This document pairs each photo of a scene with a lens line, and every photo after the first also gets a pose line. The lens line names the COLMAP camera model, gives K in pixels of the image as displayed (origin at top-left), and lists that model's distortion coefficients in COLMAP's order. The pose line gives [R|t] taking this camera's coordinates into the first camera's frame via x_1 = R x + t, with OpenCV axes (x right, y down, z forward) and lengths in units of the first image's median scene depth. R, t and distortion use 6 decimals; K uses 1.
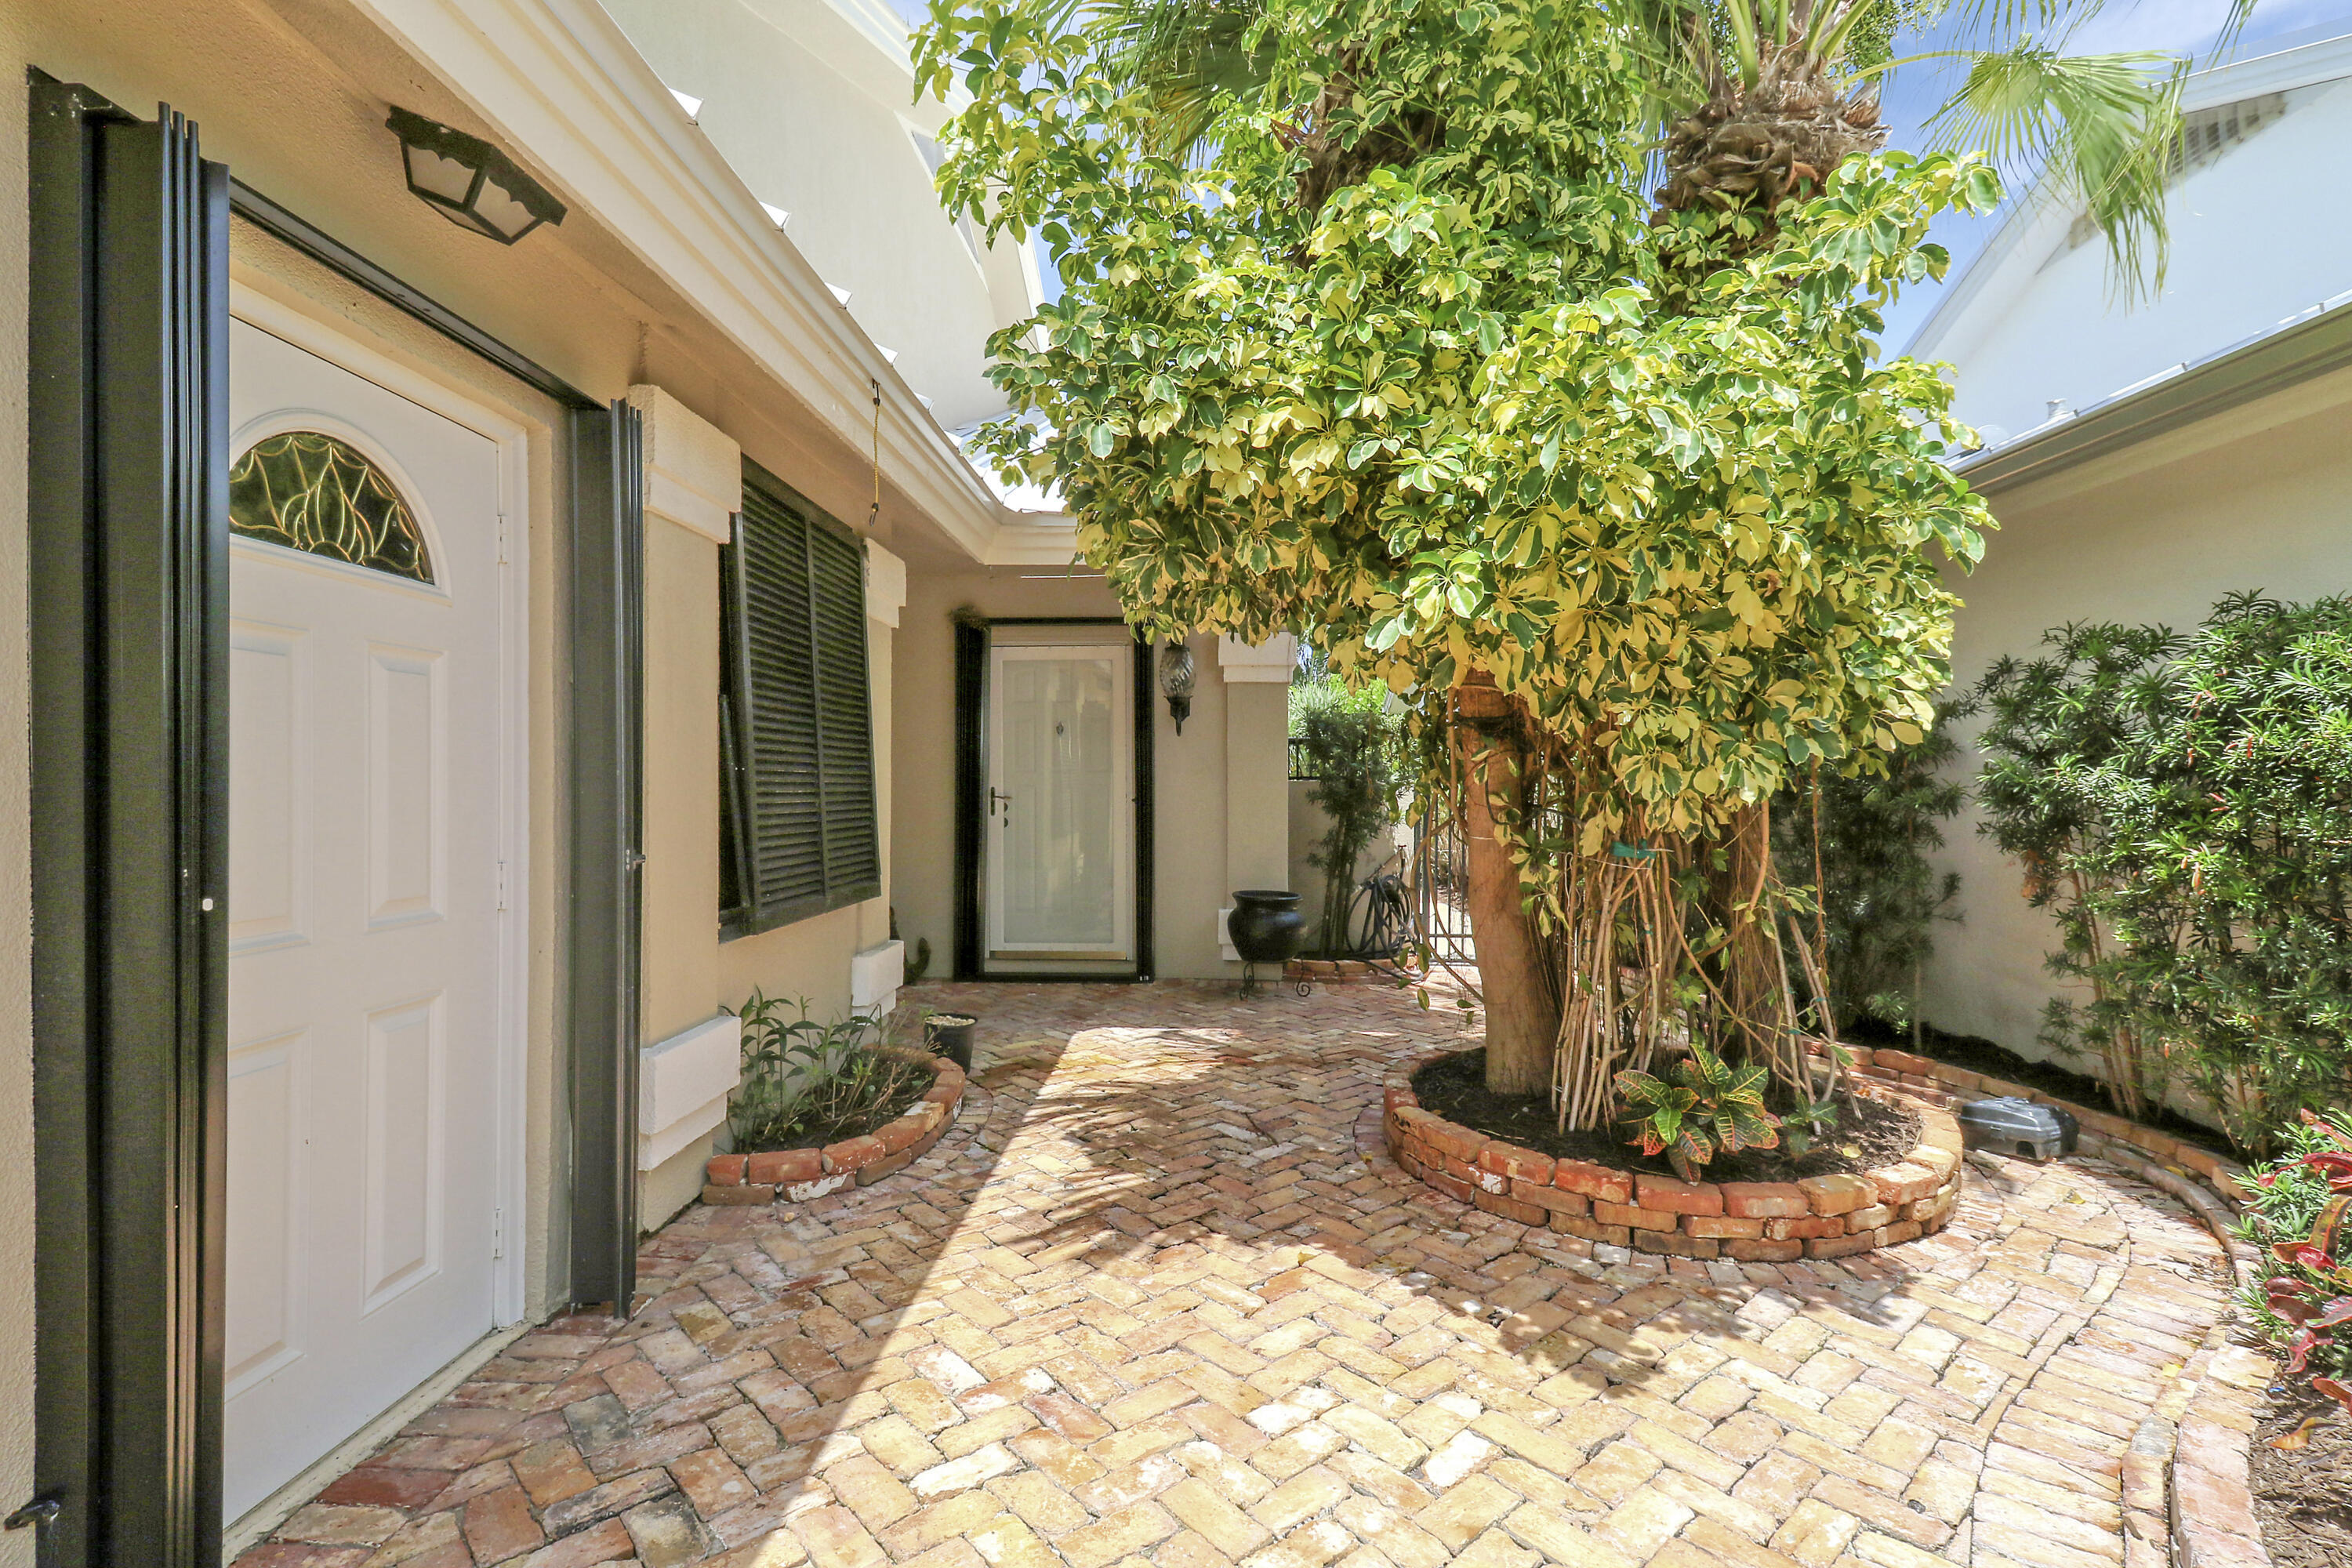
lens RADIAL K [[1117.7, 0, 1198.3], [0, 1117.7, 782.5], [0, 0, 1]] dist [-0.001439, -0.012747]
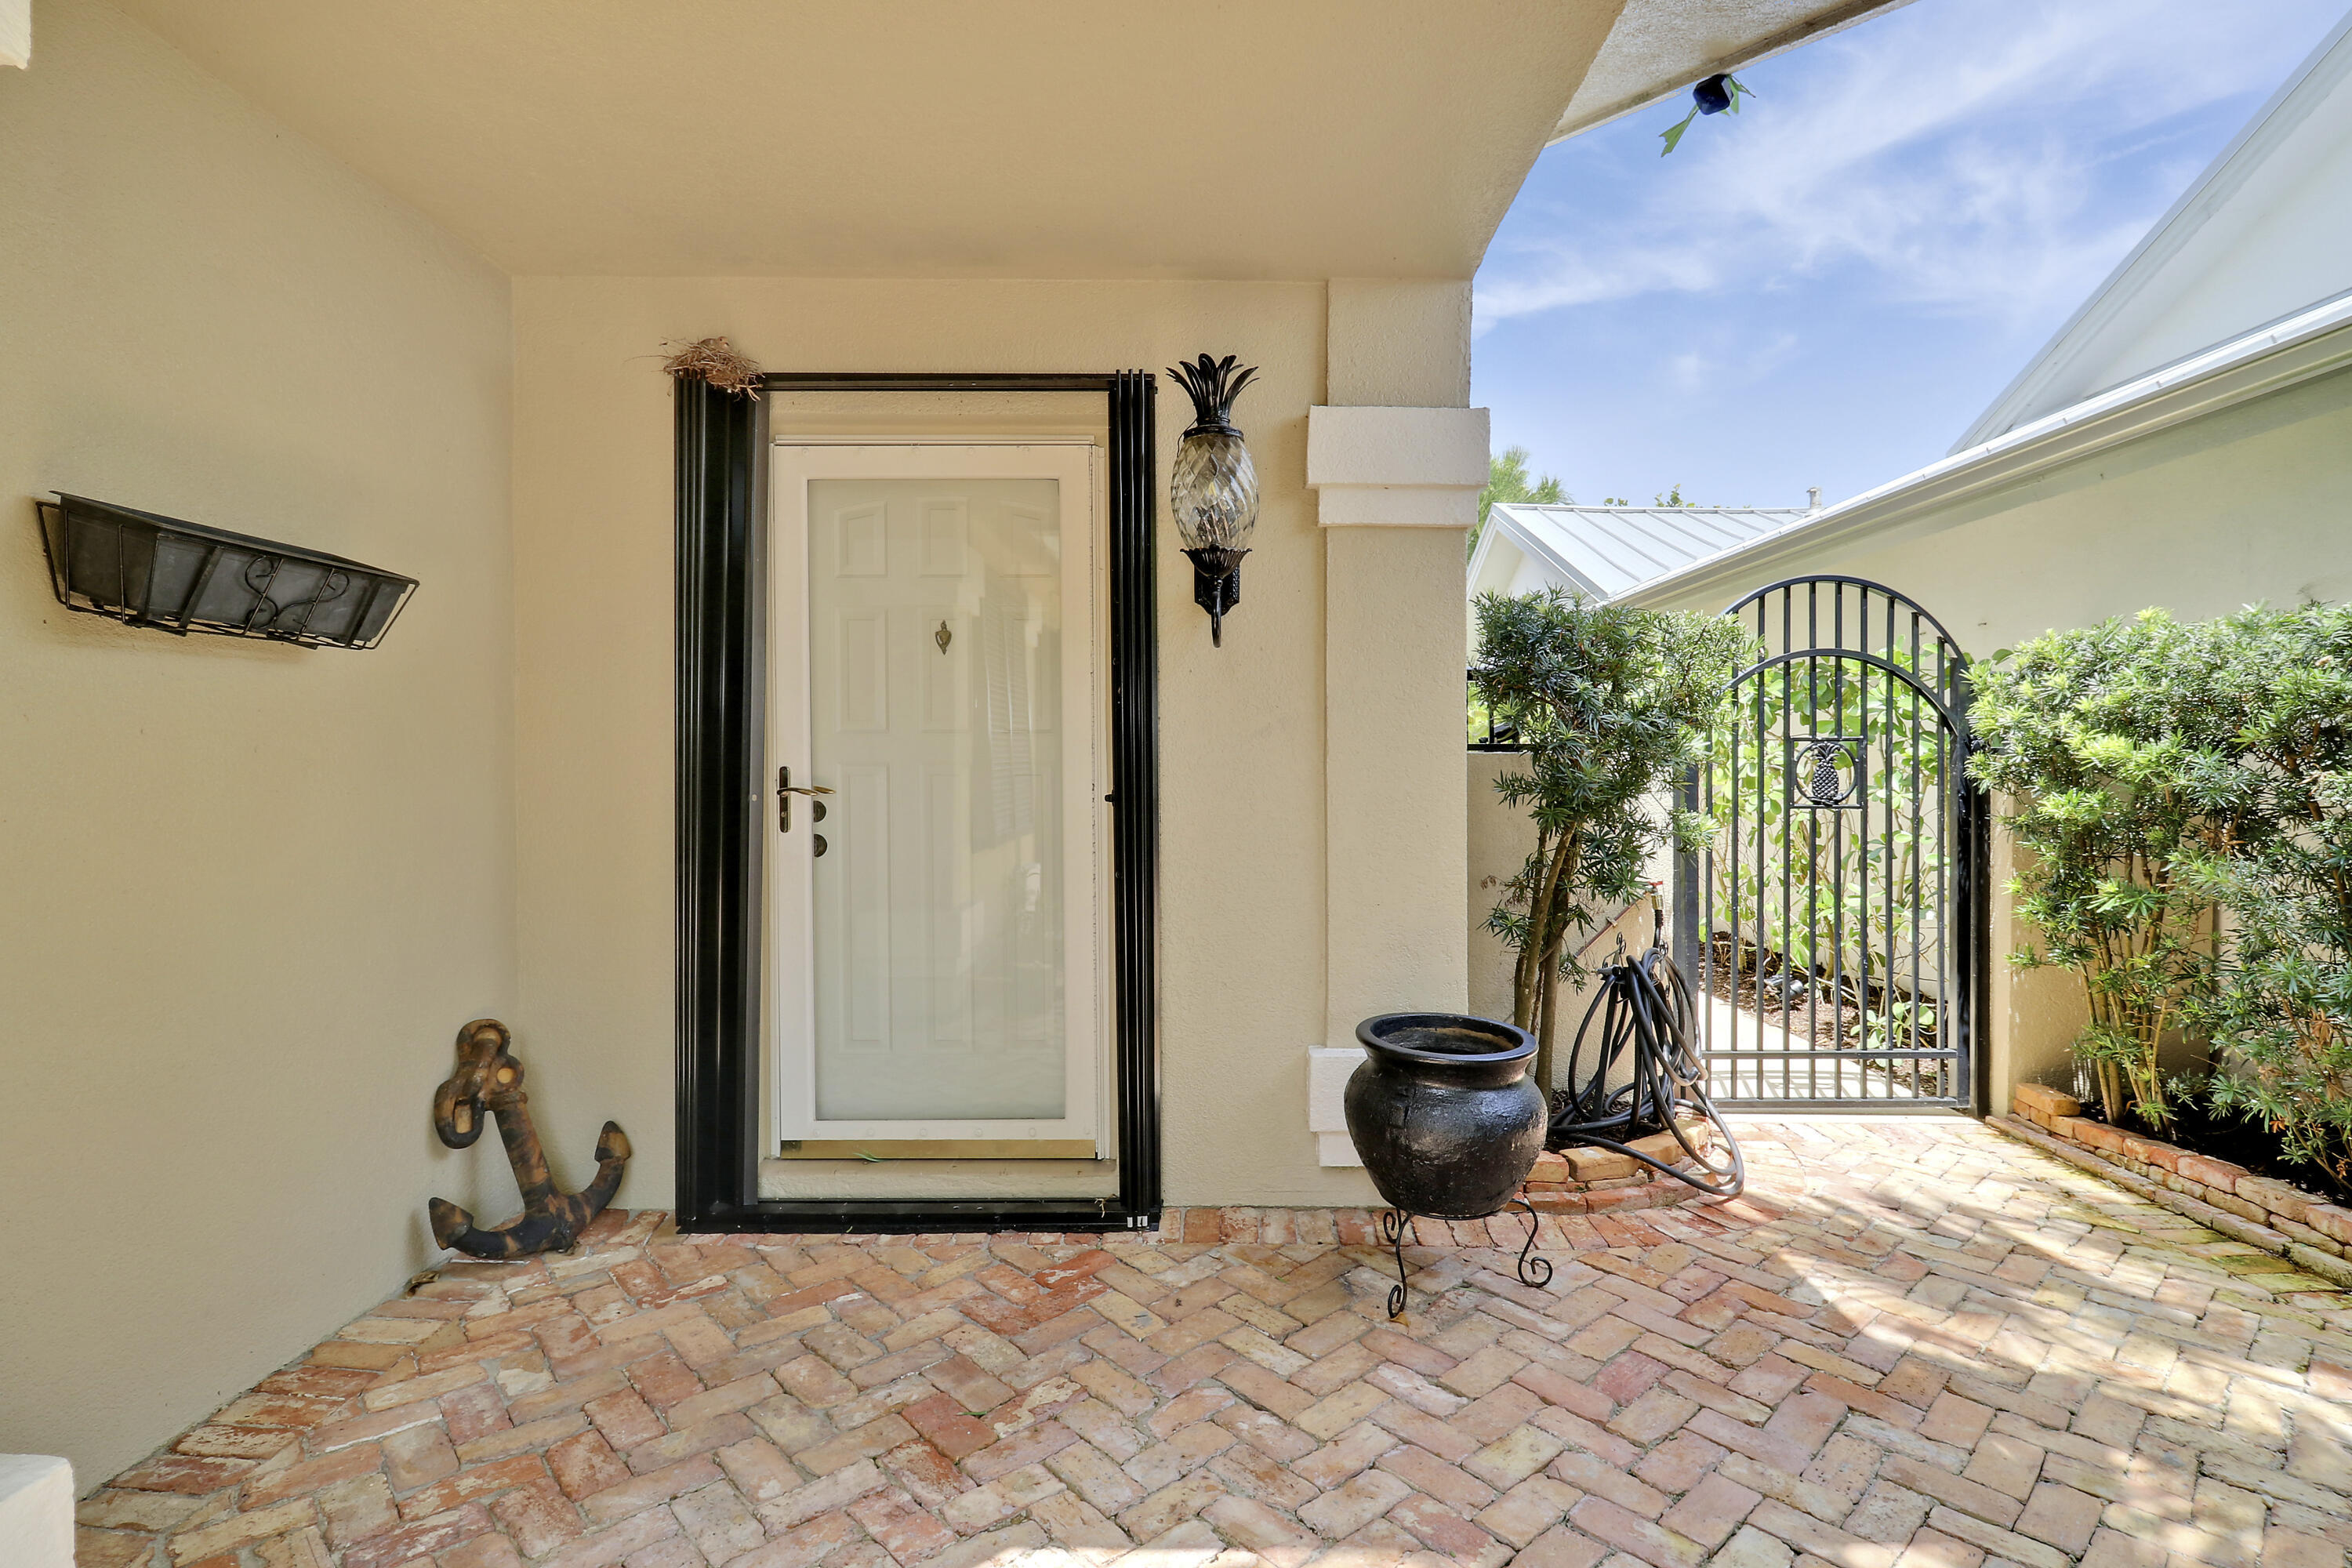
lens RADIAL K [[1117.7, 0, 1198.3], [0, 1117.7, 782.5], [0, 0, 1]] dist [-0.001439, -0.012747]
pose [[0.999966, -0.001992, 0.008006, -0.027372], [0.001802, 0.999718, 0.023670, 0.000519], [-0.008051, -0.023655, 0.999688, 0.571125]]
